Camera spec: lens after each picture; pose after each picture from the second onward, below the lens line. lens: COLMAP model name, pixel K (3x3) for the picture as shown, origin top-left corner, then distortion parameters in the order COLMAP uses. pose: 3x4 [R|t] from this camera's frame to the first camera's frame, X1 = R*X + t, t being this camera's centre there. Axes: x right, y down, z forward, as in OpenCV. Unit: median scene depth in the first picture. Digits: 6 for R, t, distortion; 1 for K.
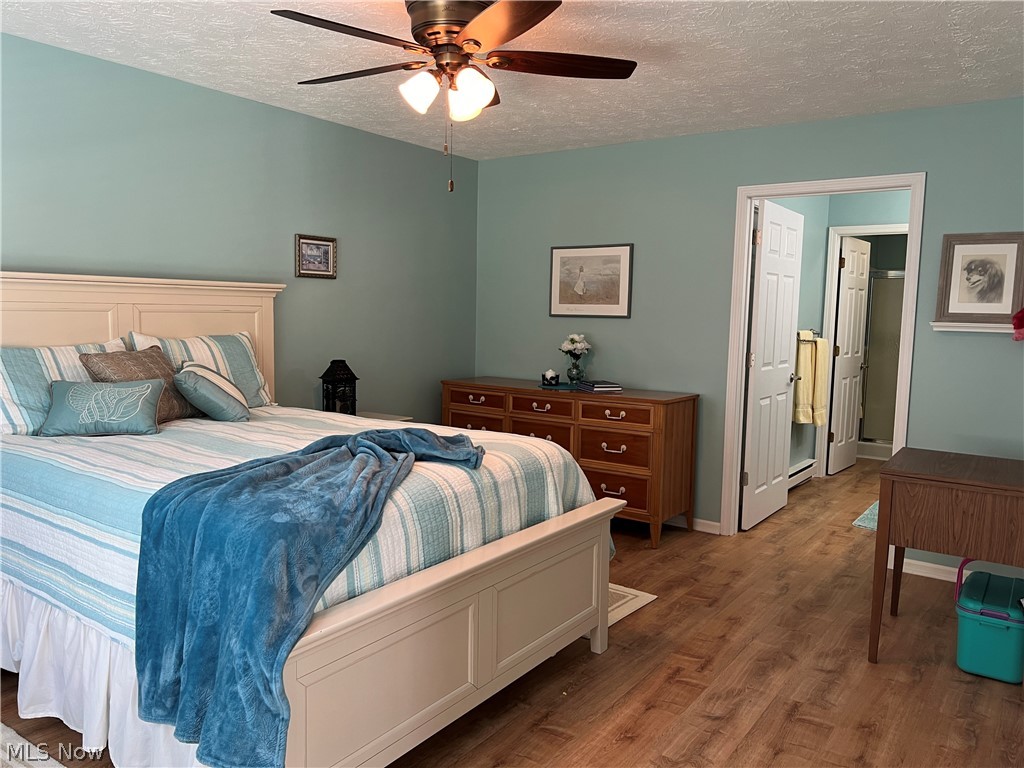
lens RADIAL K [[767.2, 0, 512.0], [0, 767.2, 384.0], [0, 0, 1]] dist [0.047373, -0.055388]
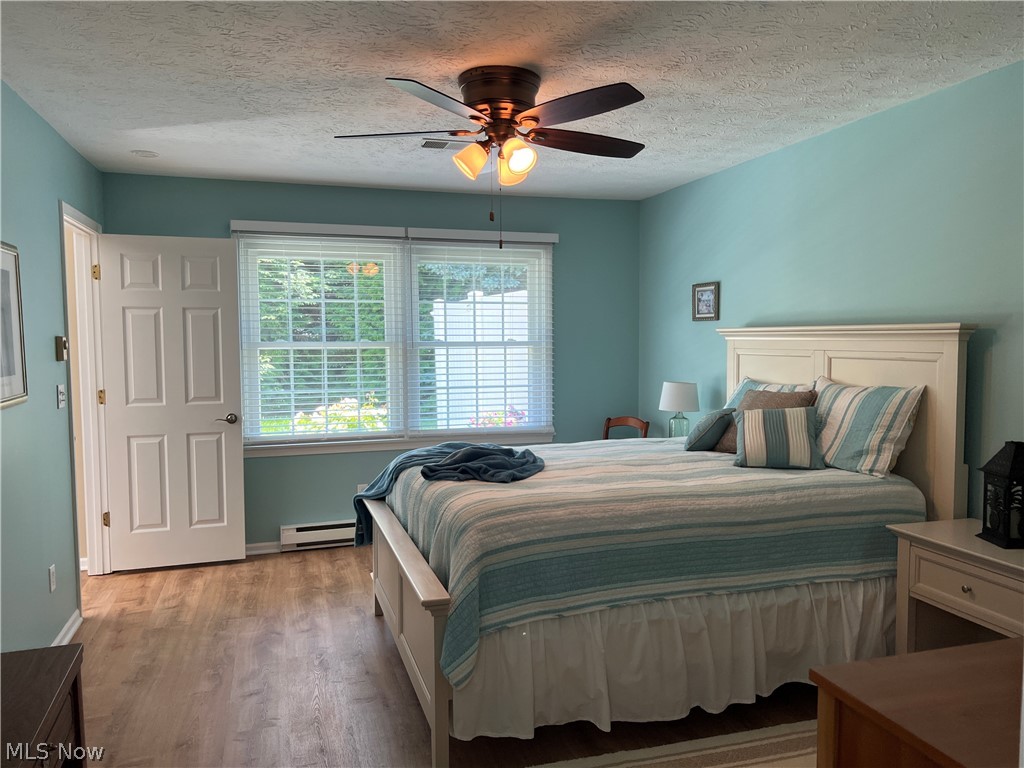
lens RADIAL K [[767.2, 0, 512.0], [0, 767.2, 384.0], [0, 0, 1]] dist [0.047373, -0.055388]
pose [[-0.615762, 0.031221, -0.787313, 0.771189], [-0.083907, 0.990935, 0.104921, -0.164832], [0.783451, 0.130668, -0.607561, 1.623194]]
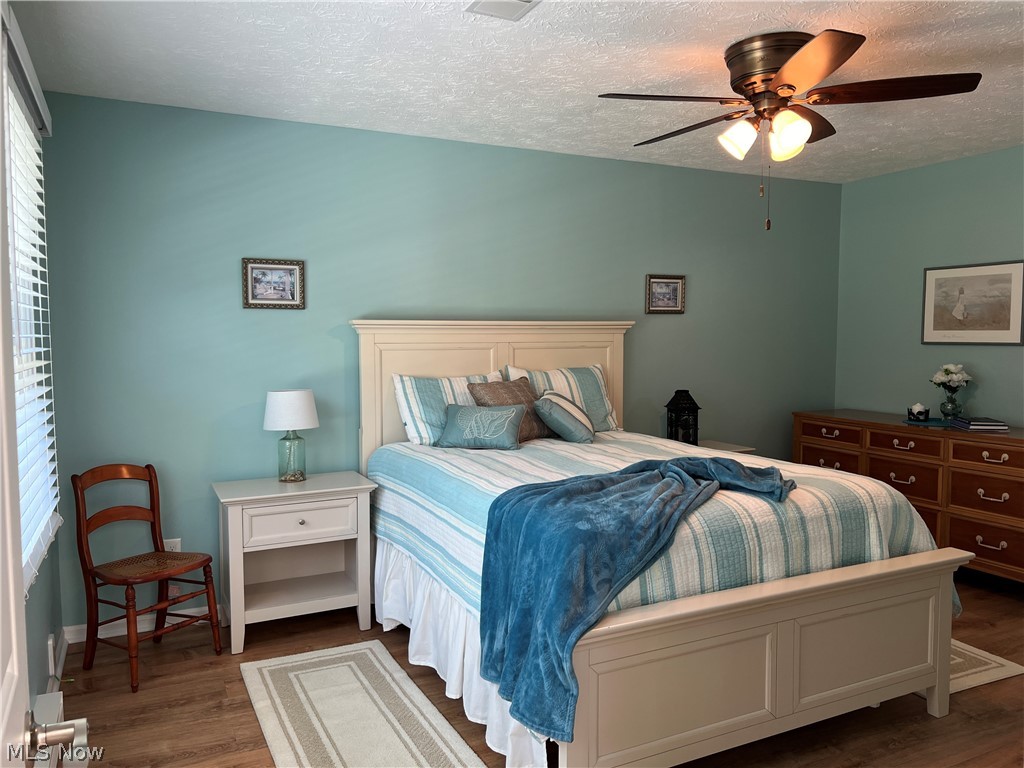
lens RADIAL K [[776.0, 0, 512.0], [0, 776.0, 384.0], [0, 0, 1]] dist [0.161524, -0.346782]
pose [[0.873945, 0.010502, -0.485912, 0.140911], [-0.026554, 0.999305, -0.026163, -0.007767], [0.485299, 0.035768, 0.873616, -0.084455]]
